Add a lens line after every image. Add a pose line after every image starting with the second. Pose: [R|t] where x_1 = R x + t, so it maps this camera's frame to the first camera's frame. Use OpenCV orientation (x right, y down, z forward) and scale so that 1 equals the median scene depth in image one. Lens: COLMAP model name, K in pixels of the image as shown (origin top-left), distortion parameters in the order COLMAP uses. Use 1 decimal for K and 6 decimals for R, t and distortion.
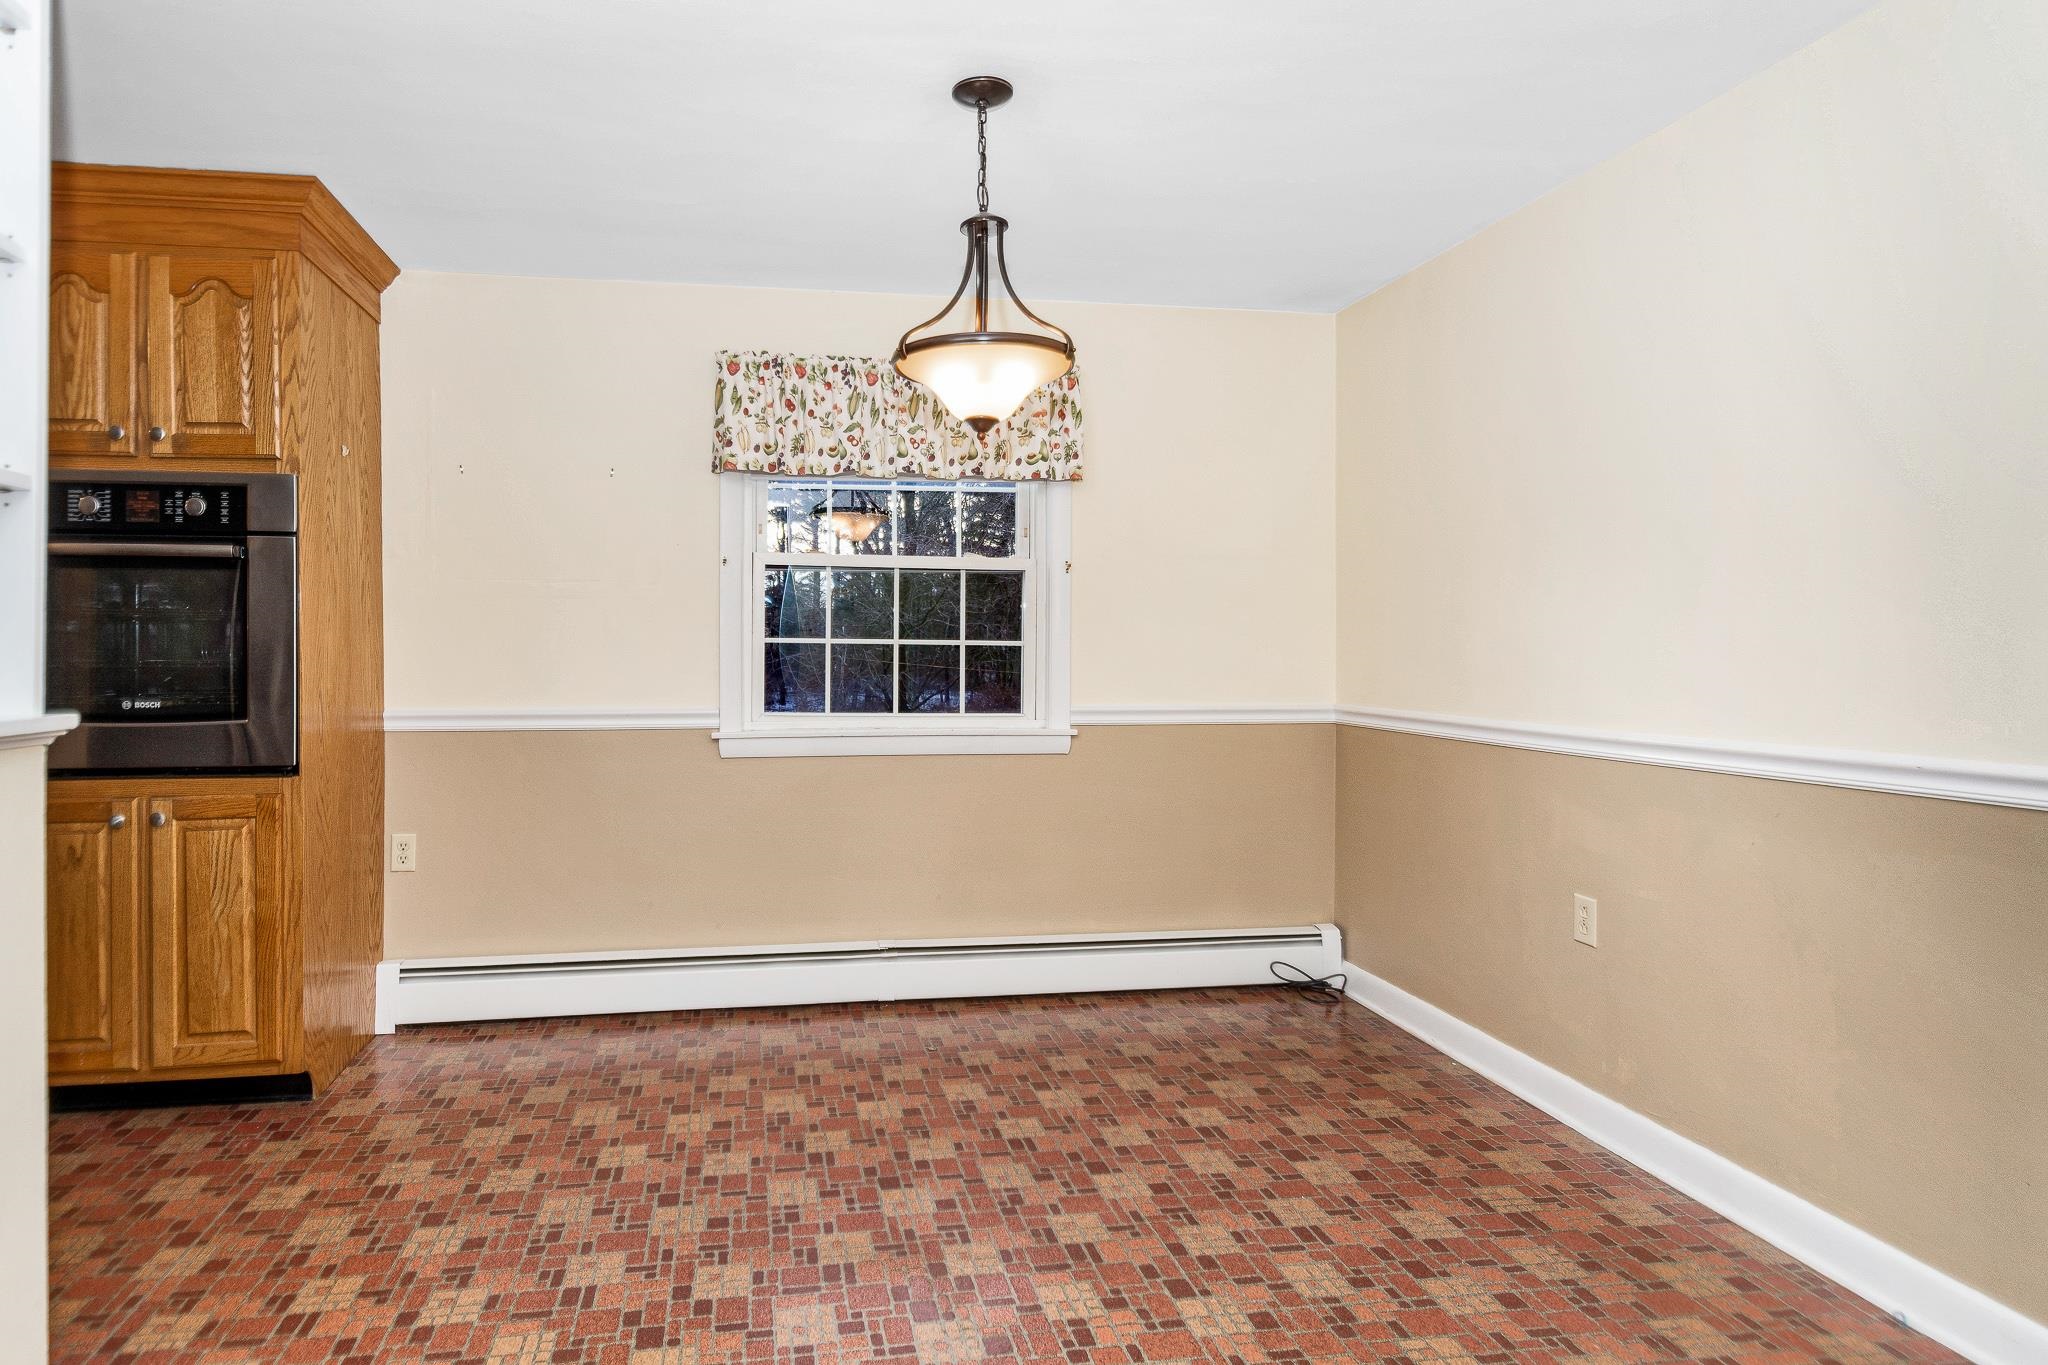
lens RADIAL K [[1126.1, 0, 896.8], [0, 1126.1, 641.8], [0, 0, 1]] dist [0.003848, 0.000749]
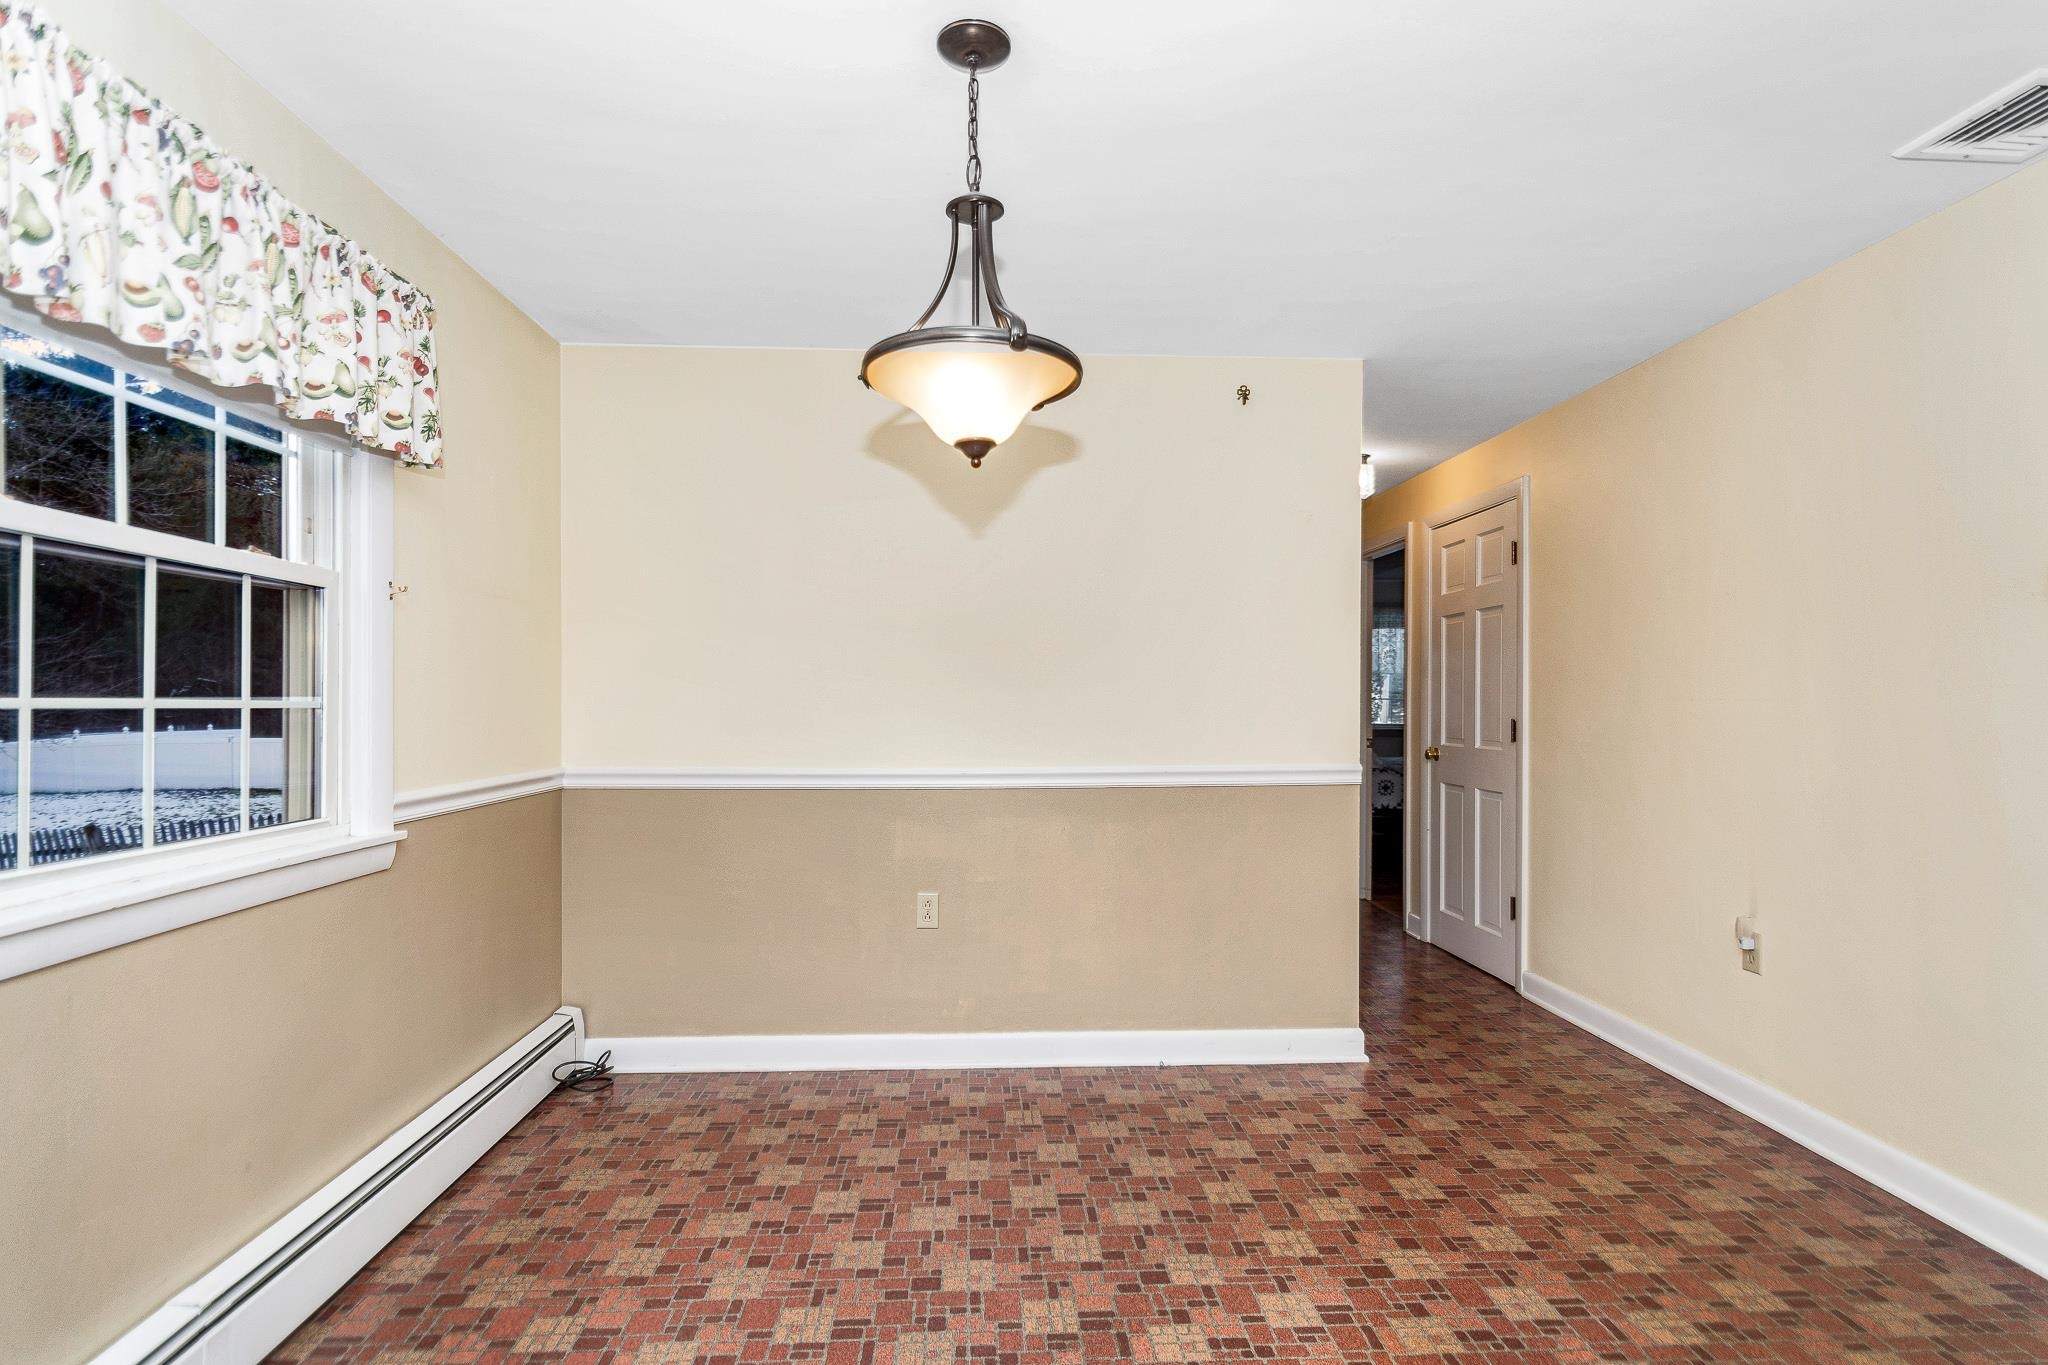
lens RADIAL K [[991.2, 0, 1051.4], [0, 991.2, 706.6], [0, 0, 1]] dist [-0.013800, -0.001628]
pose [[0.073048, -0.008503, 0.997292, -0.540321], [-0.006737, 0.999937, 0.009019, -0.007623], [-0.997306, -0.007378, 0.072987, 0.753060]]
